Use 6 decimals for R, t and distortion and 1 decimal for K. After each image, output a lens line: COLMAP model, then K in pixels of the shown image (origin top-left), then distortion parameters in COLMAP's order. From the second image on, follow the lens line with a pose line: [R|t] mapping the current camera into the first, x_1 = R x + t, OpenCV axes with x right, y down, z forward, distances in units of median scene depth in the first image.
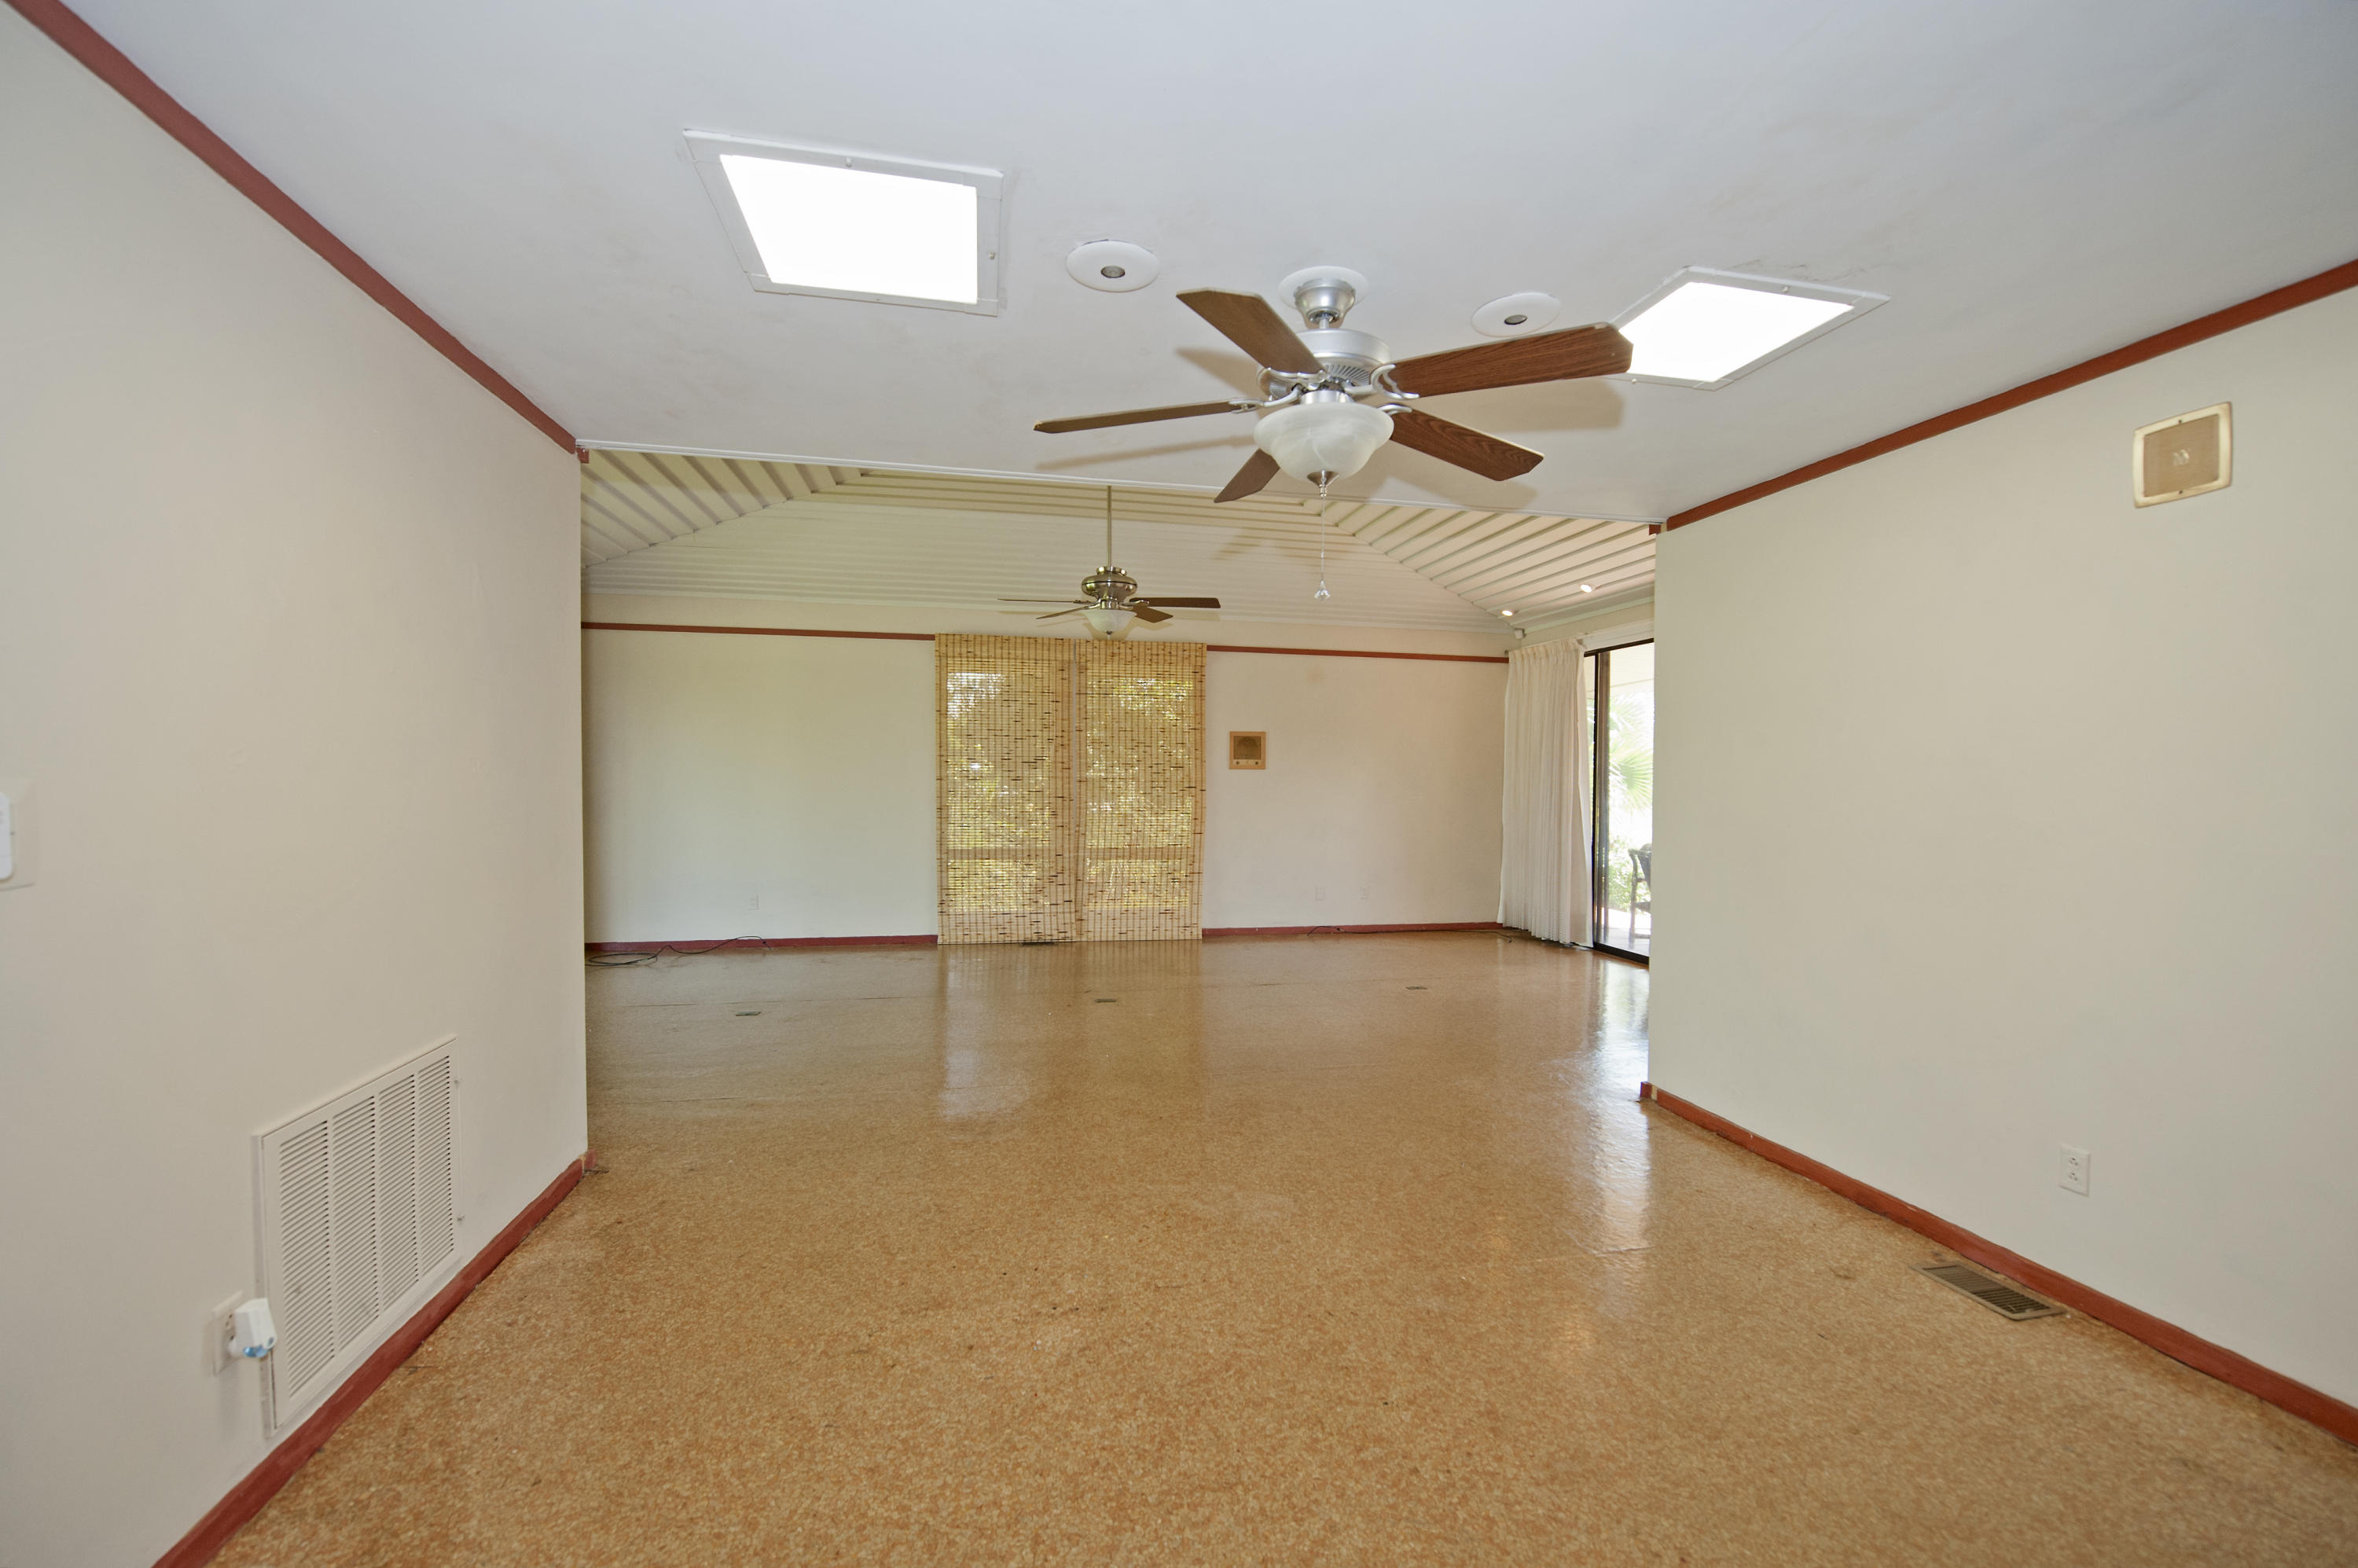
lens RADIAL K [[984.6, 0, 1185.9], [0, 984.6, 797.5], [0, 0, 1]] dist [-0.010138, -0.007150]
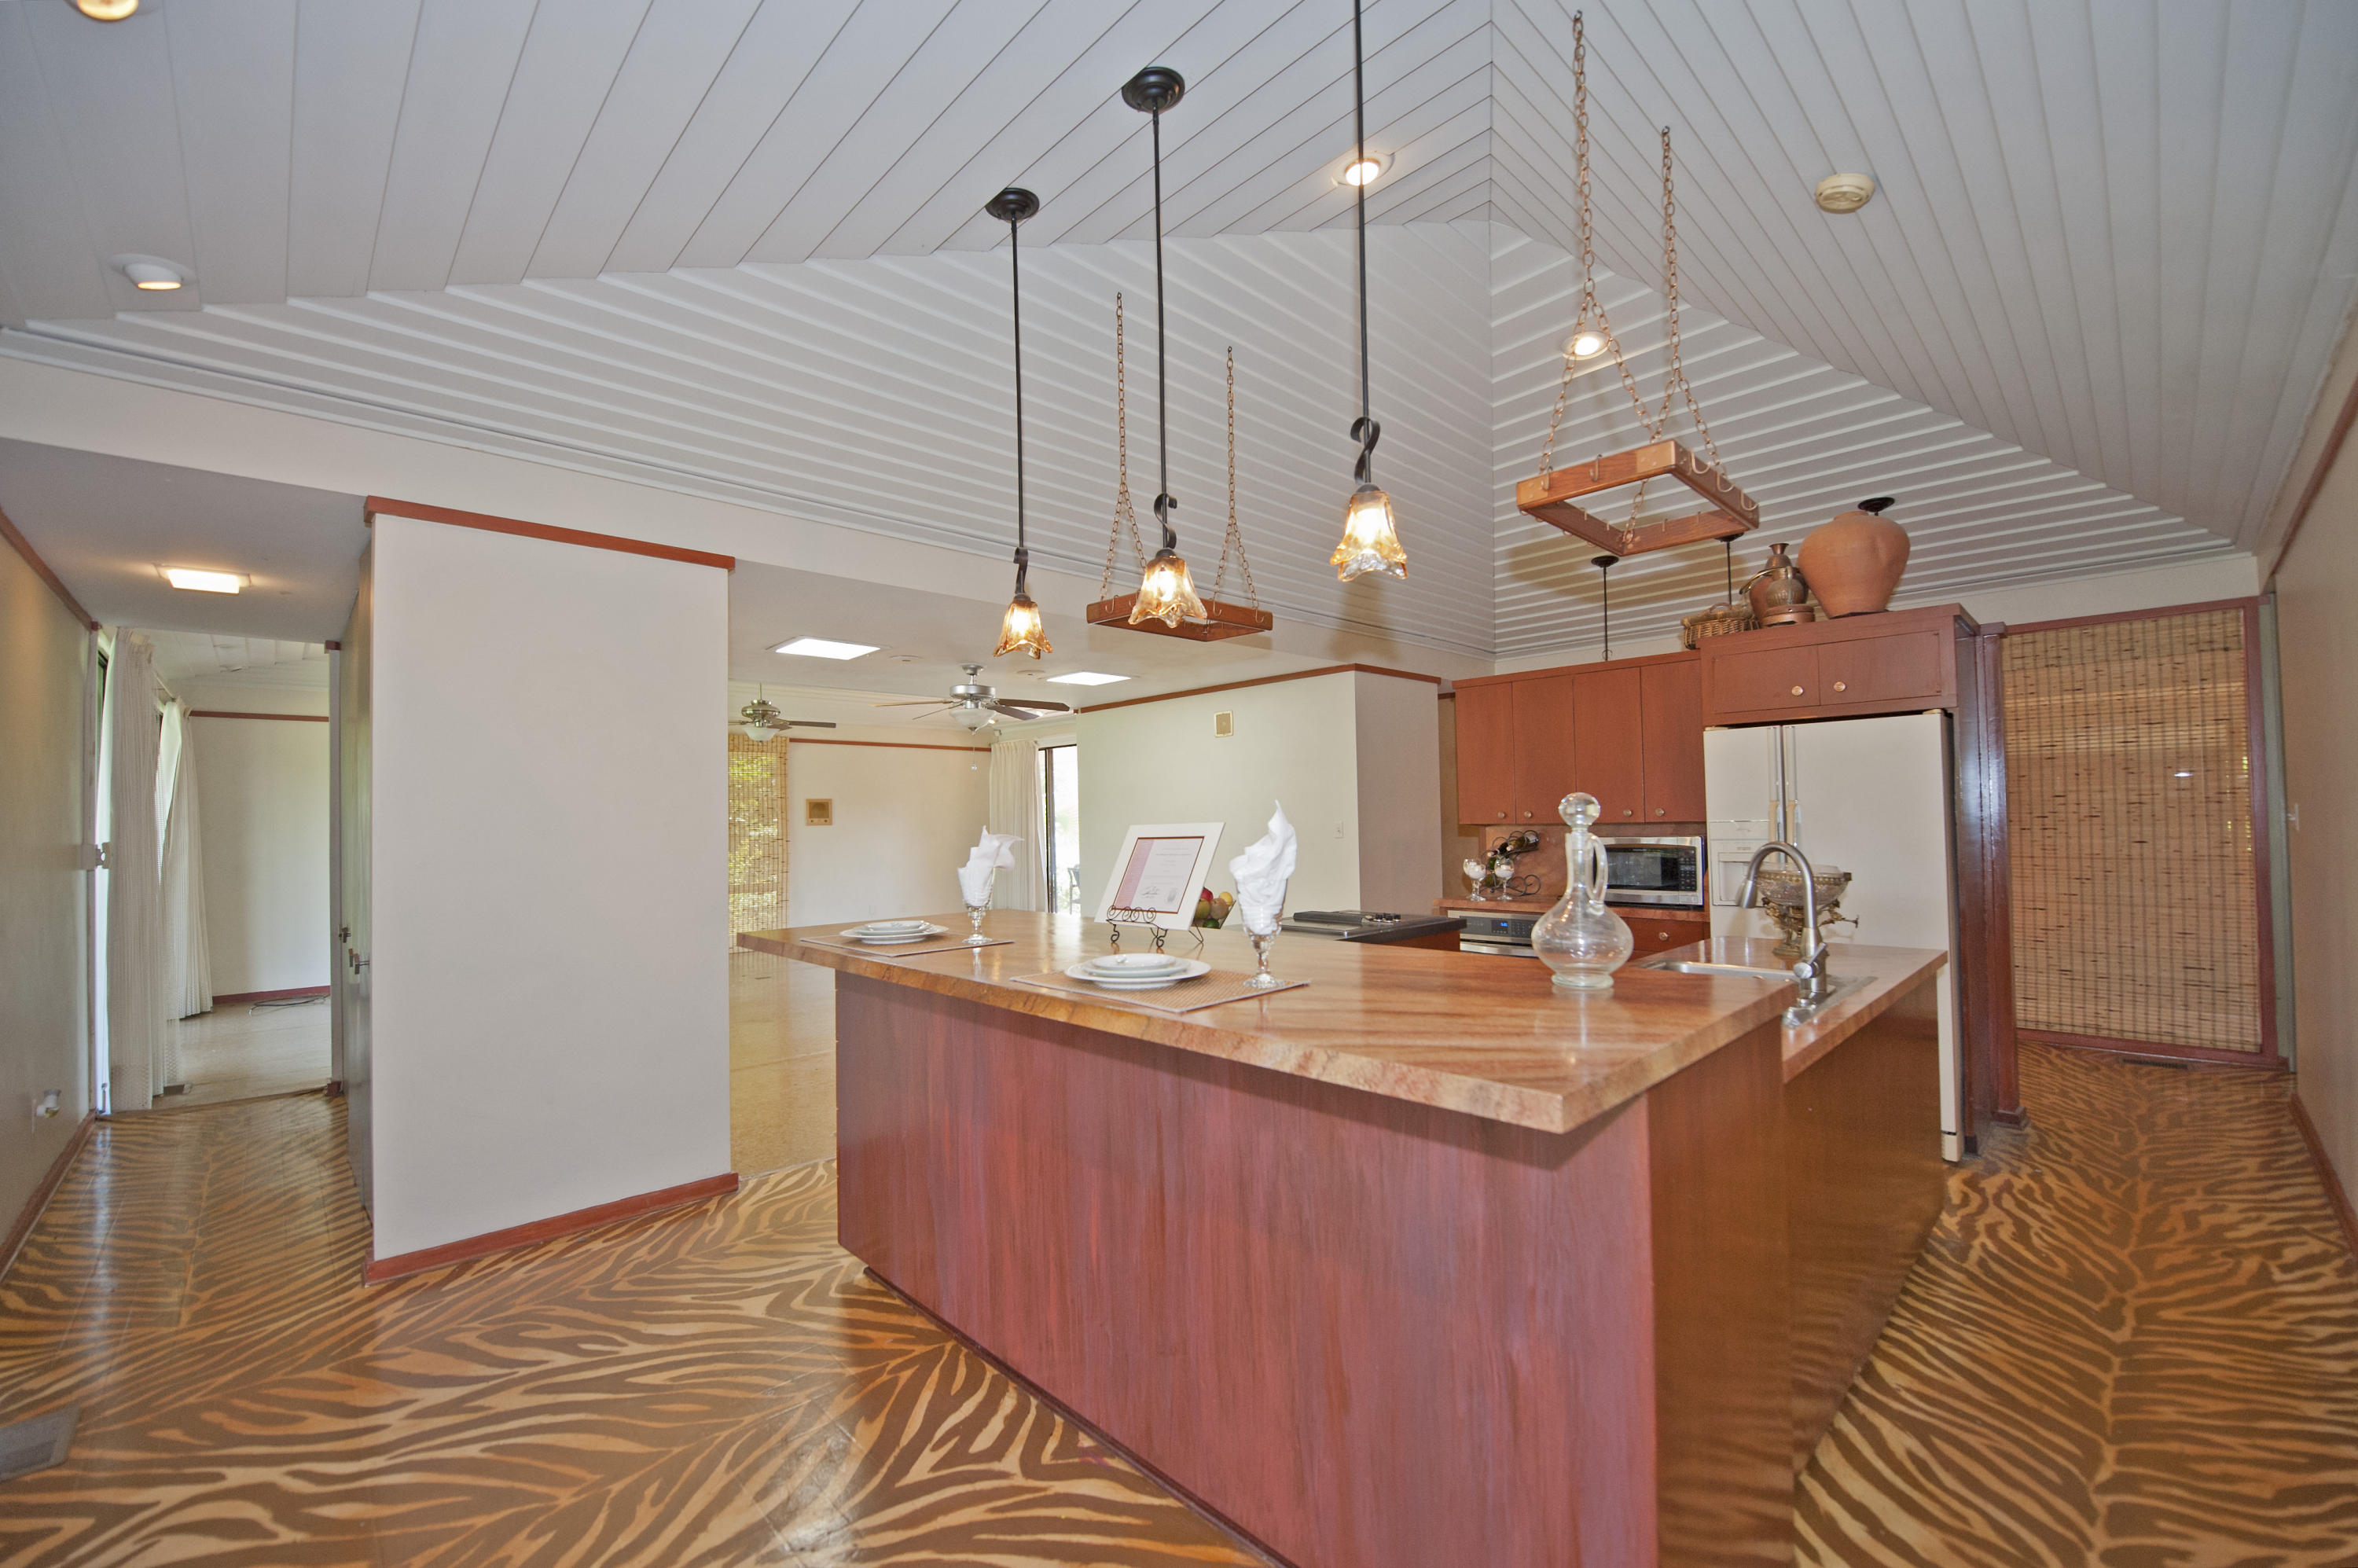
lens RADIAL K [[943.3, 0, 1188.2], [0, 943.3, 792.8], [0, 0, 1]] dist [-0.017752, -0.000649]
pose [[0.847926, -0.011254, 0.529995, -0.212388], [0.040184, 0.998263, -0.043092, 0.004605], [-0.528589, 0.057836, 0.846905, -0.450286]]
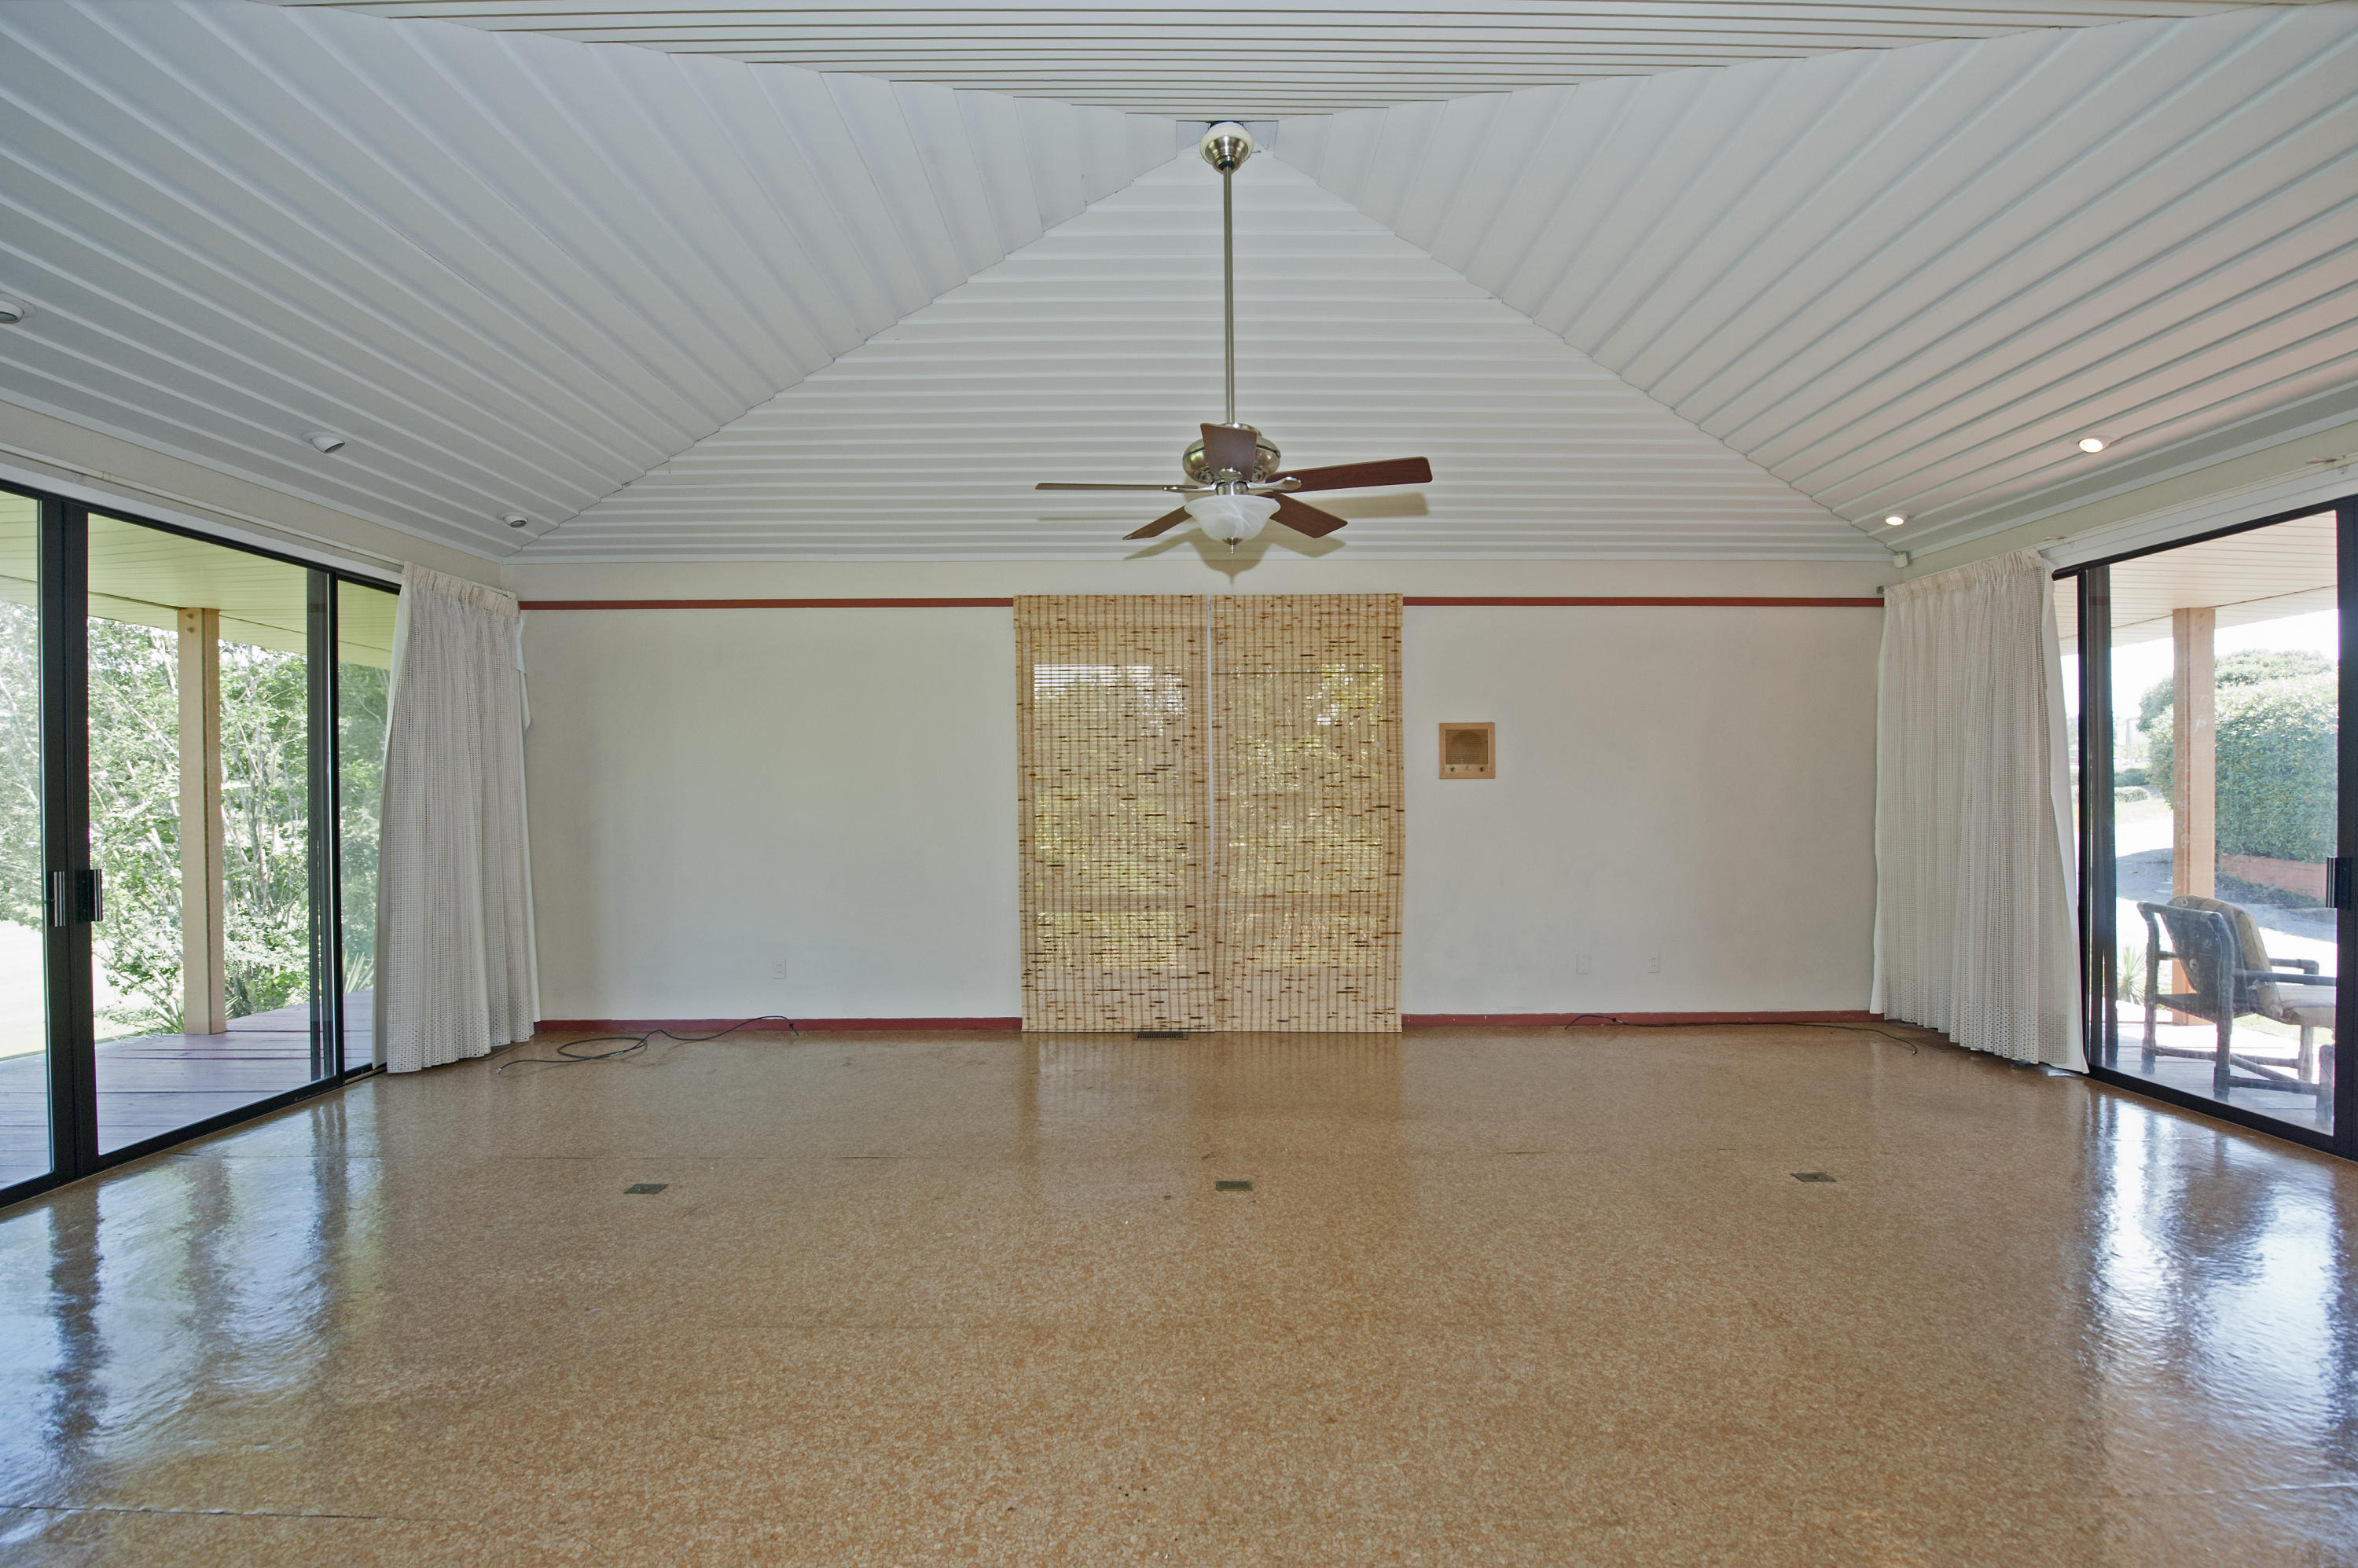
lens RADIAL K [[943.3, 0, 1188.2], [0, 943.3, 792.8], [0, 0, 1]] dist [-0.017752, -0.000649]
pose [[0.980310, -0.014108, -0.196962, 0.002204], [0.009818, 0.999693, -0.022742, -0.006767], [0.197223, 0.020360, 0.980147, 0.344806]]
